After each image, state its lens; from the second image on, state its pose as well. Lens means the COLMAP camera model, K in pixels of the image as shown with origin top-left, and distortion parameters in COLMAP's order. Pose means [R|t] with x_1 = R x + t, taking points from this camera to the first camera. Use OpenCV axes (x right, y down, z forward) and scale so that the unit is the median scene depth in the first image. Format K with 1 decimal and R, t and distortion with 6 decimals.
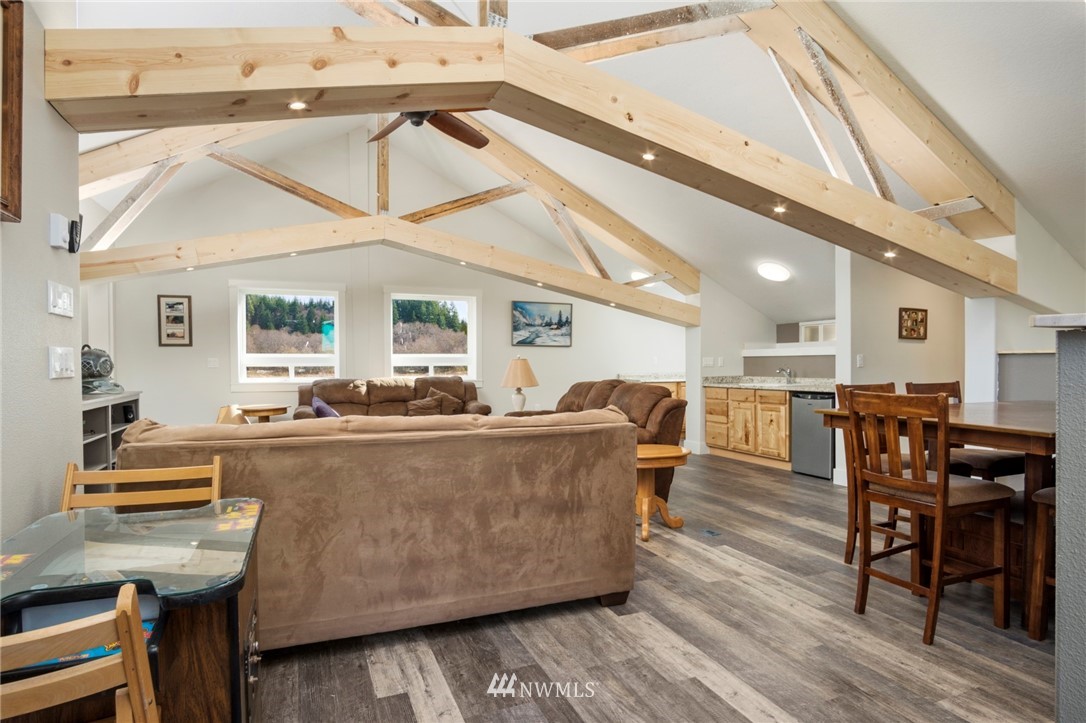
lens RADIAL K [[587.3, 0, 541.6], [0, 587.3, 370.8], [0, 0, 1]] dist [-0.019788, 0.000915]
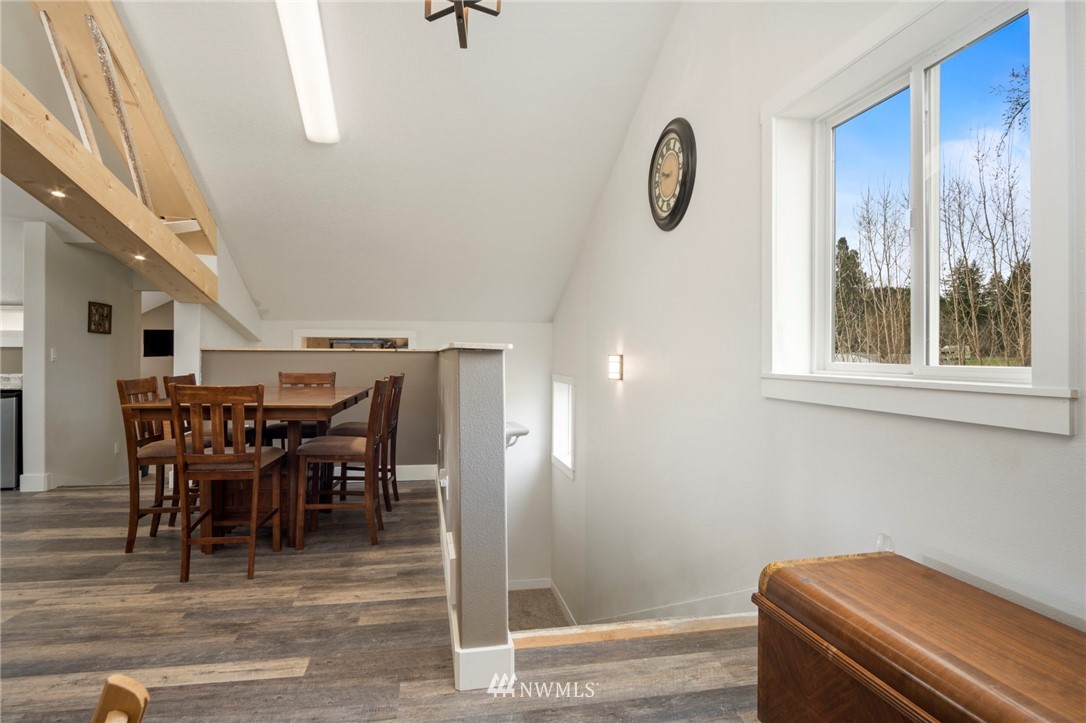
lens RADIAL K [[587.3, 0, 542.6], [0, 587.3, 354.8], [0, 0, 1]] dist [-0.019788, 0.000915]
pose [[0.189325, 0.009304, 0.981870, -0.433230], [0.002979, 0.999945, -0.010049, -0.009610], [-0.981910, 0.004827, 0.189287, 0.104610]]
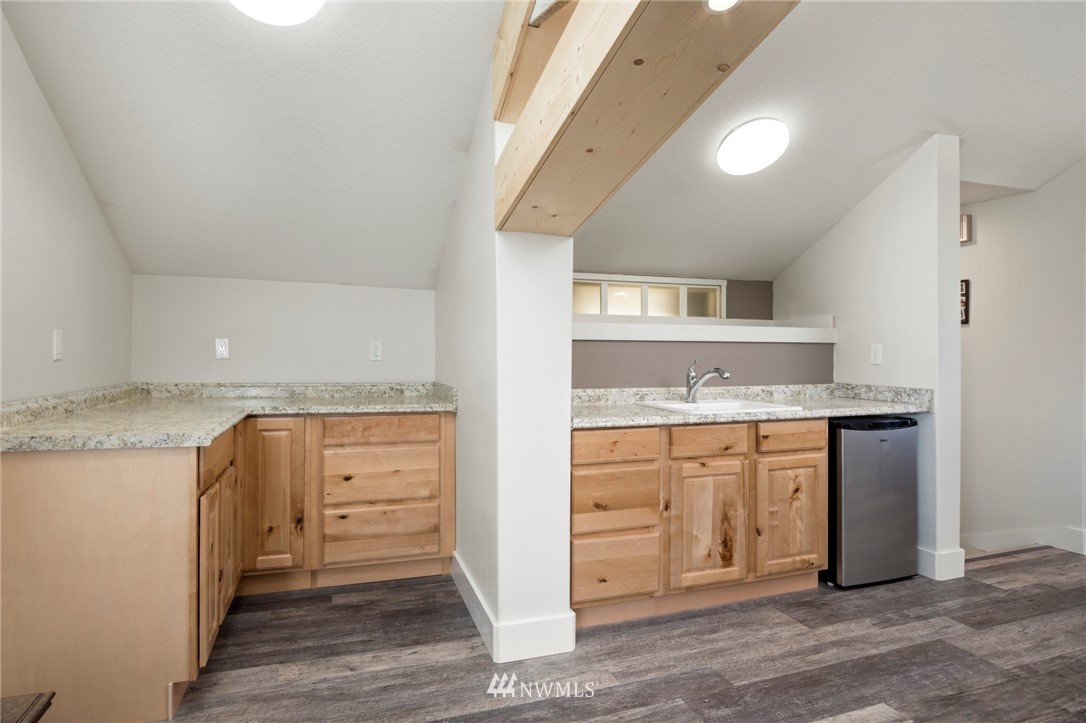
lens RADIAL K [[587.3, 0, 544.0], [0, 587.3, 355.9], [0, 0, 1]] dist [-0.019788, 0.000915]
pose [[0.029926, 0.006050, 0.999534, -0.102230], [0.009065, 0.999939, -0.006324, -0.028498], [-0.999511, 0.009250, 0.029870, 2.702916]]
